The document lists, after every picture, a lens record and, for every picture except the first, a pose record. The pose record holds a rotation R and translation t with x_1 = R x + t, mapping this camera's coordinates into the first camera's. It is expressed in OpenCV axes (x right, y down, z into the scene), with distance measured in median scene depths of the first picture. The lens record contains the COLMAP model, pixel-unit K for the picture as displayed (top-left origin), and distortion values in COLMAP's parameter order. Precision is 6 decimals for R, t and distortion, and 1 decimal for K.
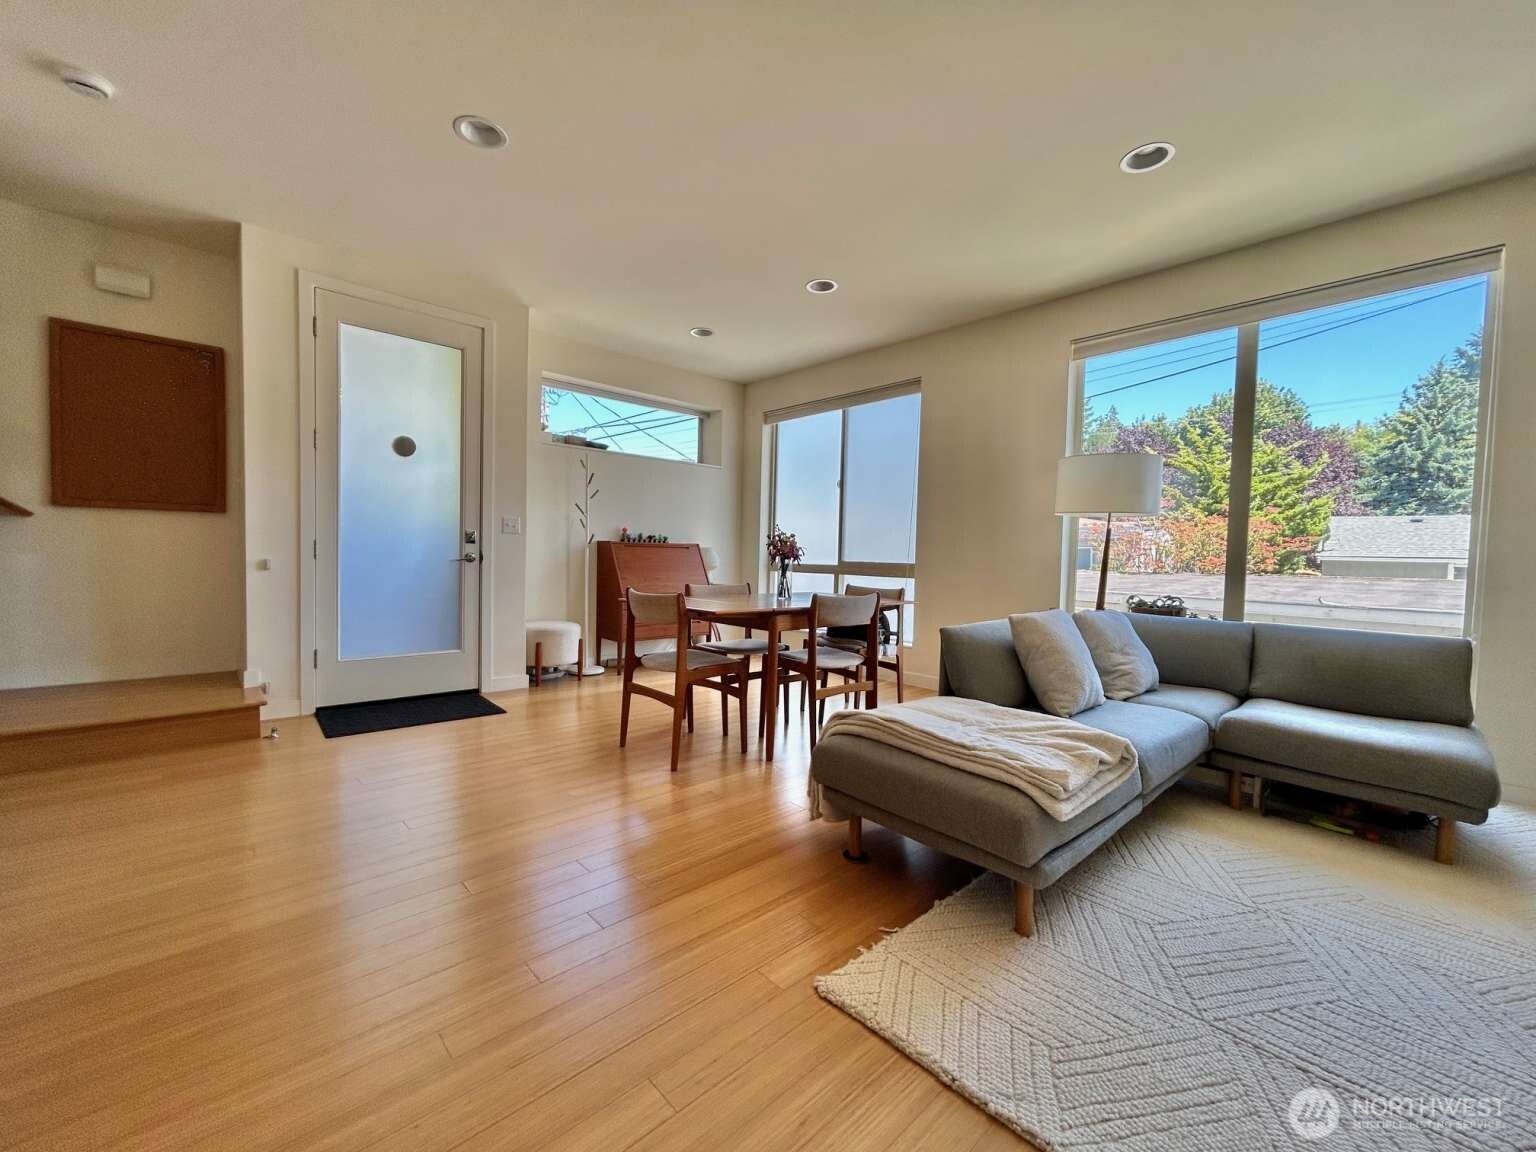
lens RADIAL K [[625.6, 0, 768.0], [0, 625.6, 576.0], [0, 0, 1]] dist [0.001381, 0.000187]
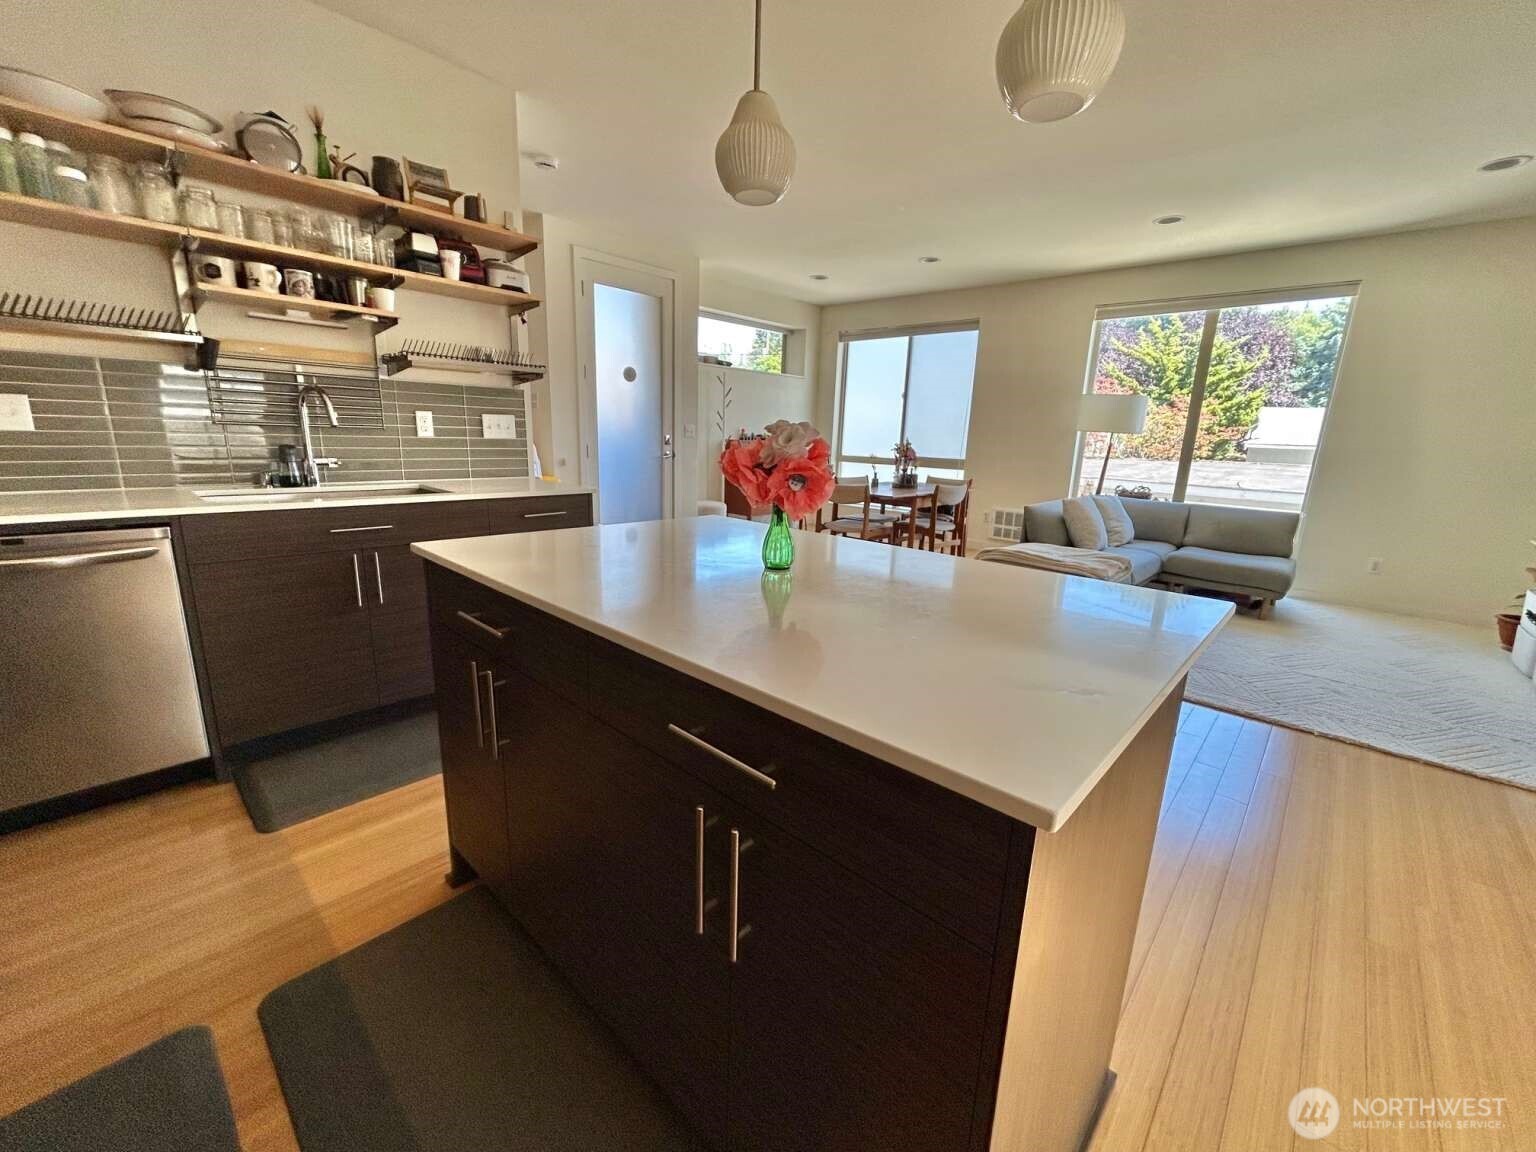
lens RADIAL K [[625.6, 0, 768.0], [0, 625.6, 576.0], [0, 0, 1]] dist [0.001381, 0.000187]
pose [[0.997031, -0.006480, 0.076731, -0.273669], [-0.008515, 0.981064, 0.193495, -0.028054], [-0.076532, -0.193574, 0.978096, -0.335673]]
